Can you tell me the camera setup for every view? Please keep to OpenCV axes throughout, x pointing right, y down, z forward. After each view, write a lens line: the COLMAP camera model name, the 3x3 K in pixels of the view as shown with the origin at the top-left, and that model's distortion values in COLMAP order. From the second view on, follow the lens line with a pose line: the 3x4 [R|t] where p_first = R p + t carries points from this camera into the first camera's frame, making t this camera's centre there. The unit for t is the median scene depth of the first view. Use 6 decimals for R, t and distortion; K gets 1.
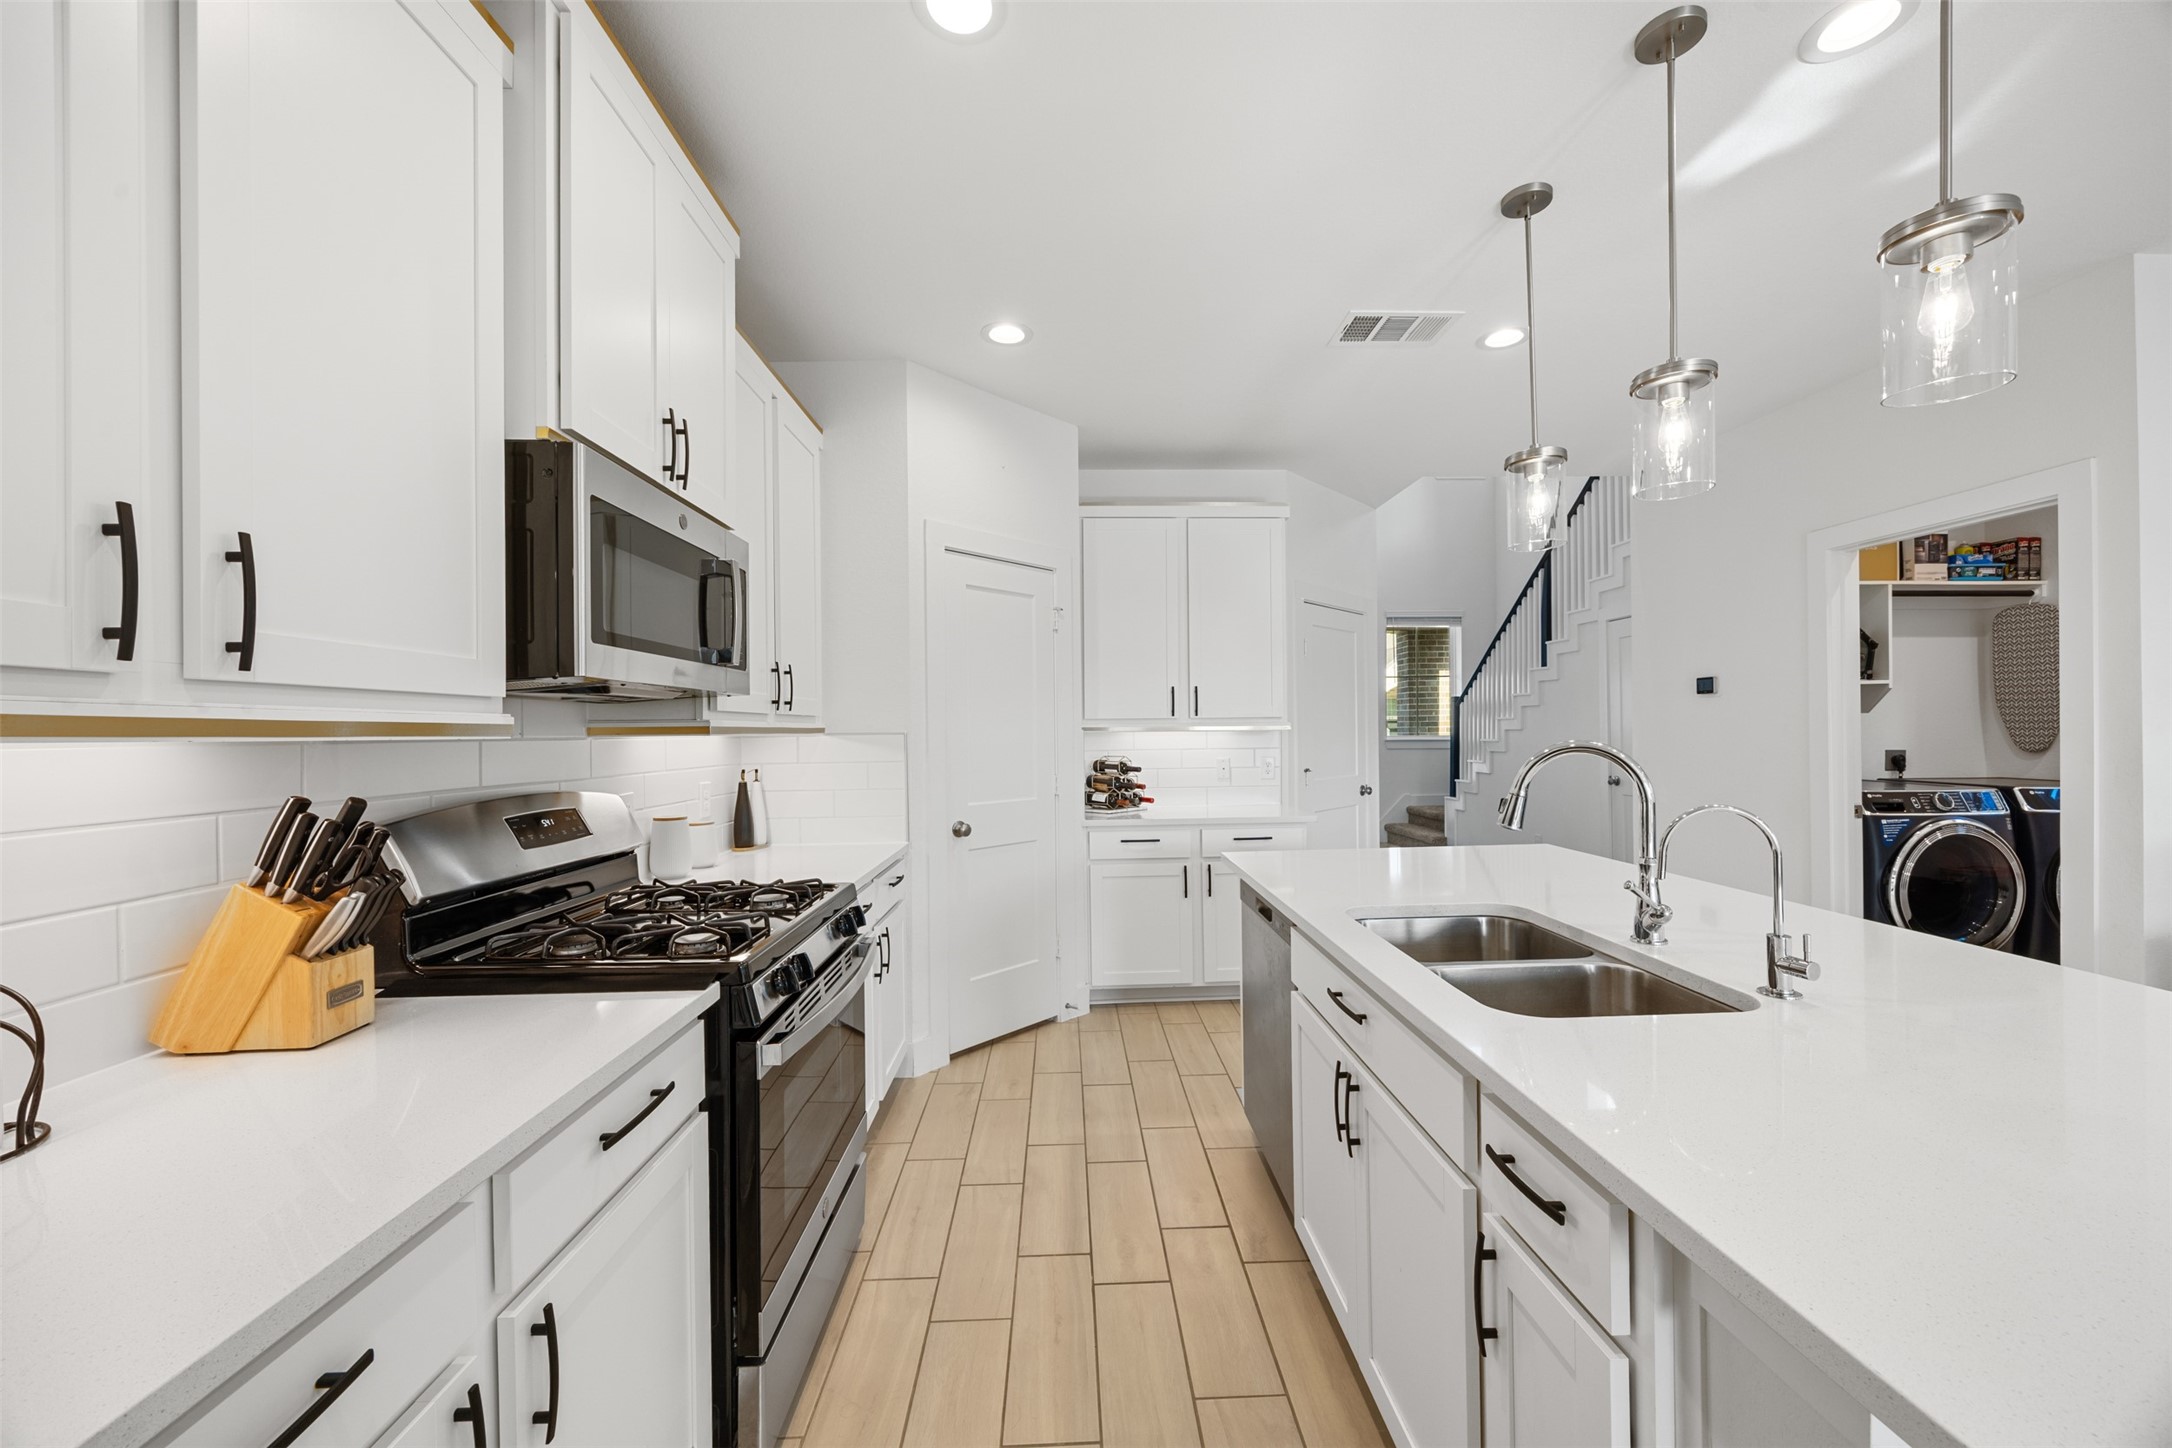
lens RADIAL K [[834.3, 0, 1091.4], [0, 834.3, 723.8], [0, 0, 1]] dist [0.003919, -0.000801]
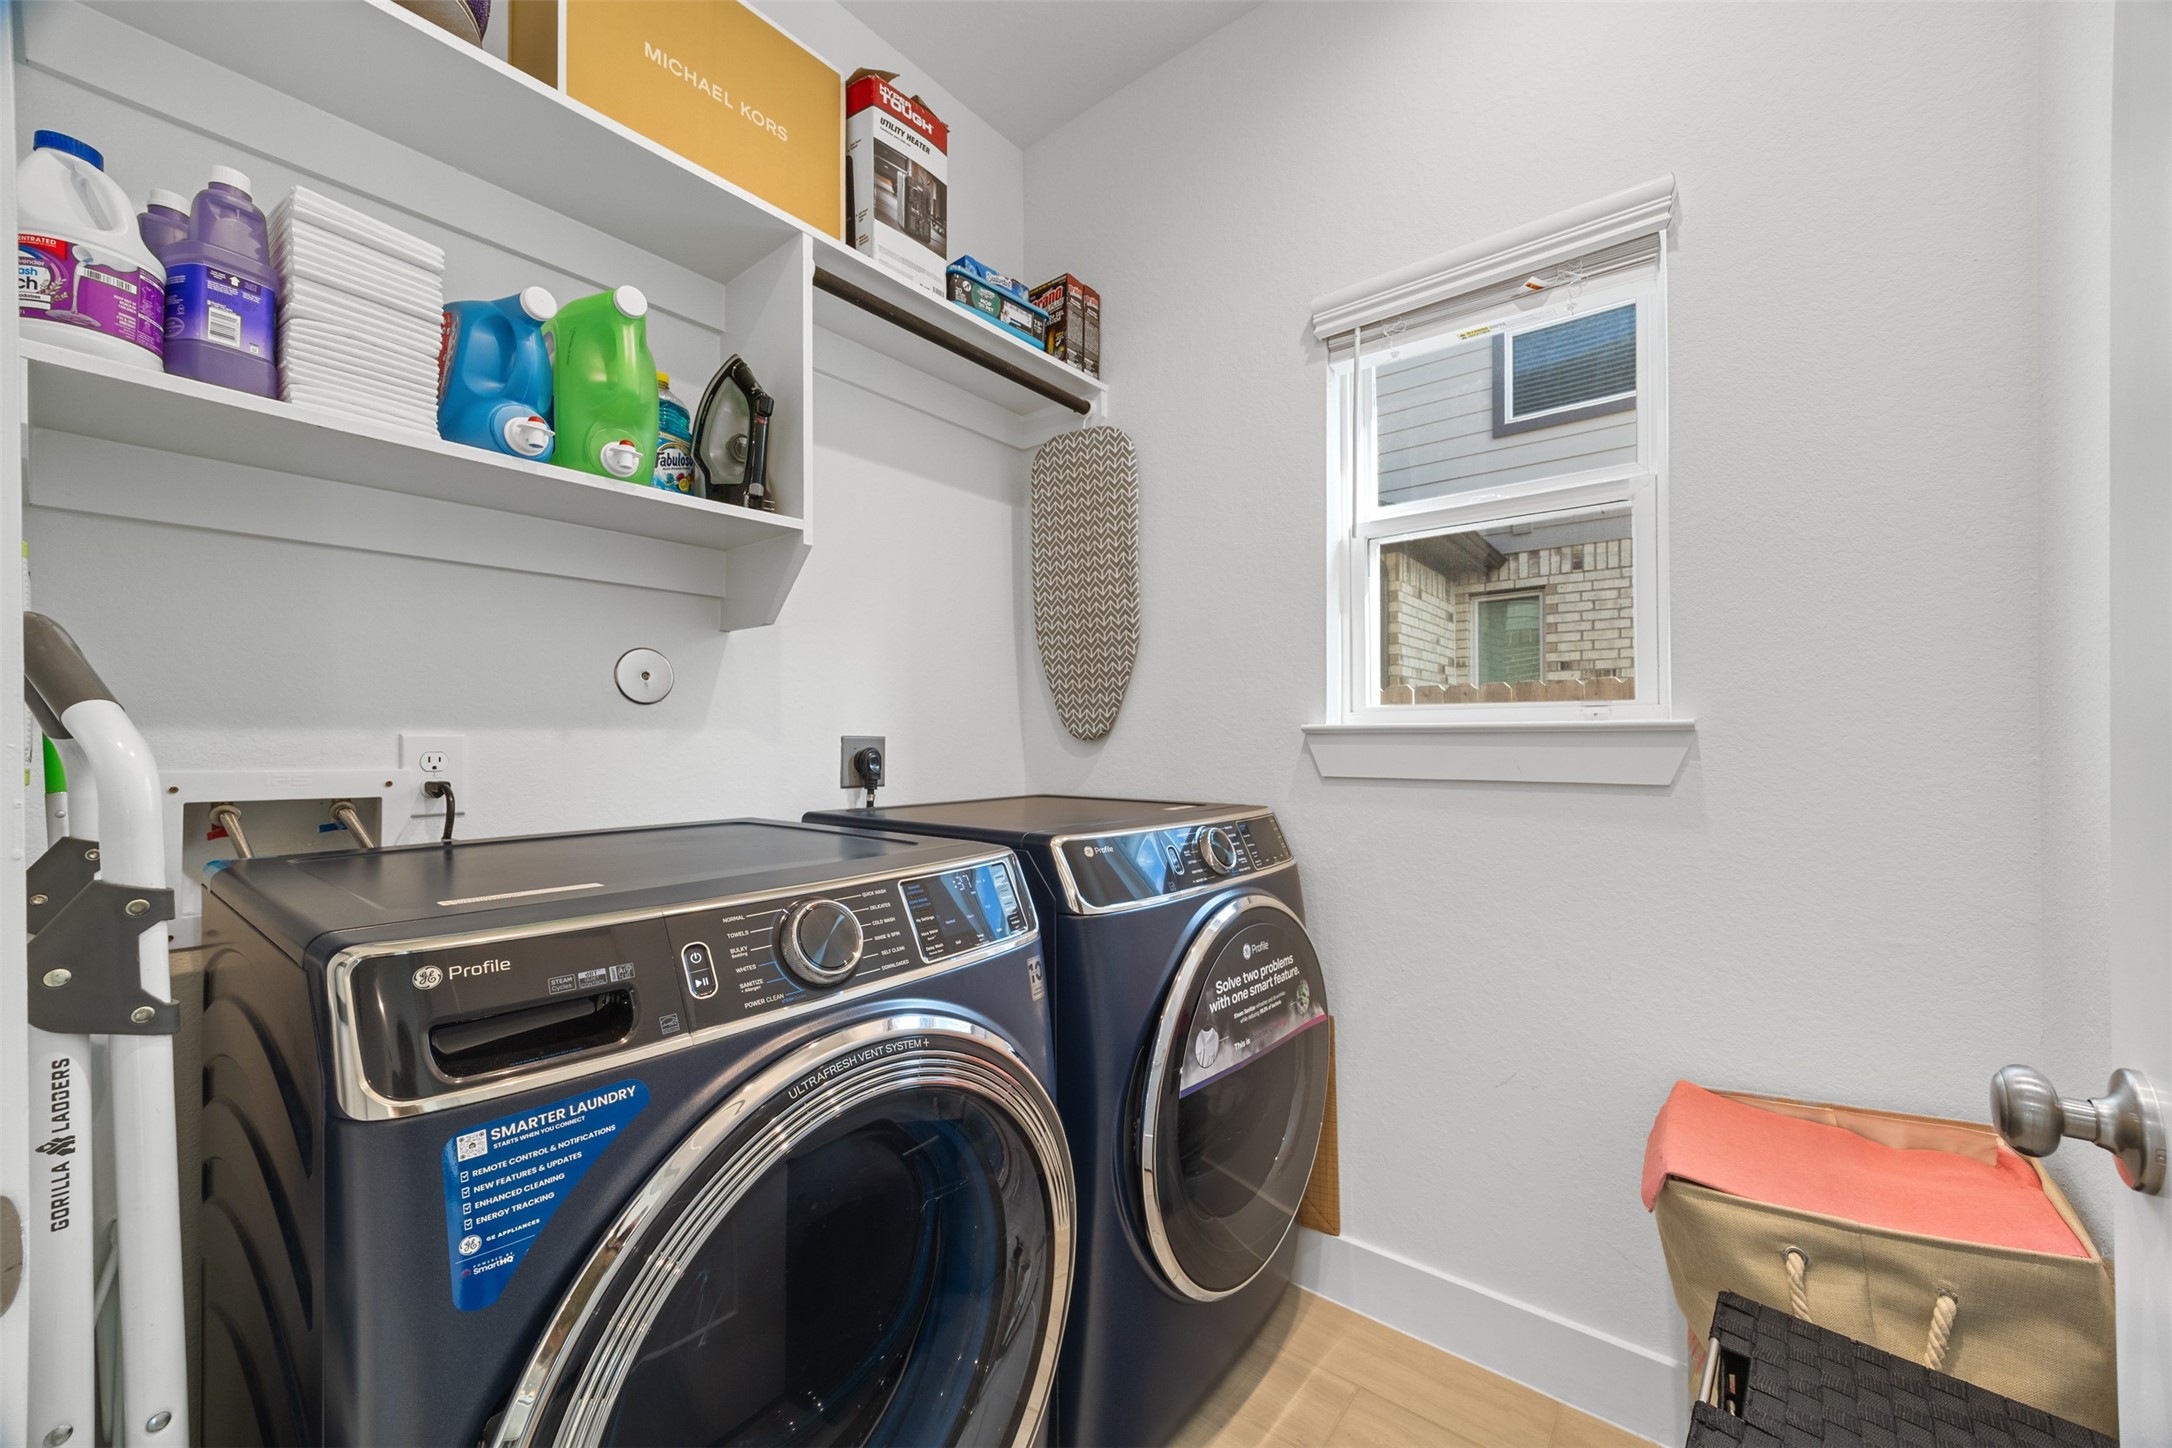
lens RADIAL K [[834.3, 0, 1087.3], [0, 834.3, 736.2], [0, 0, 1]] dist [0.003919, -0.000801]
pose [[0.660850, 0.005253, 0.750499, 0.777637], [-0.000408, 0.999978, -0.006640, 0.035786], [-0.750518, 0.004082, 0.660838, 0.695440]]
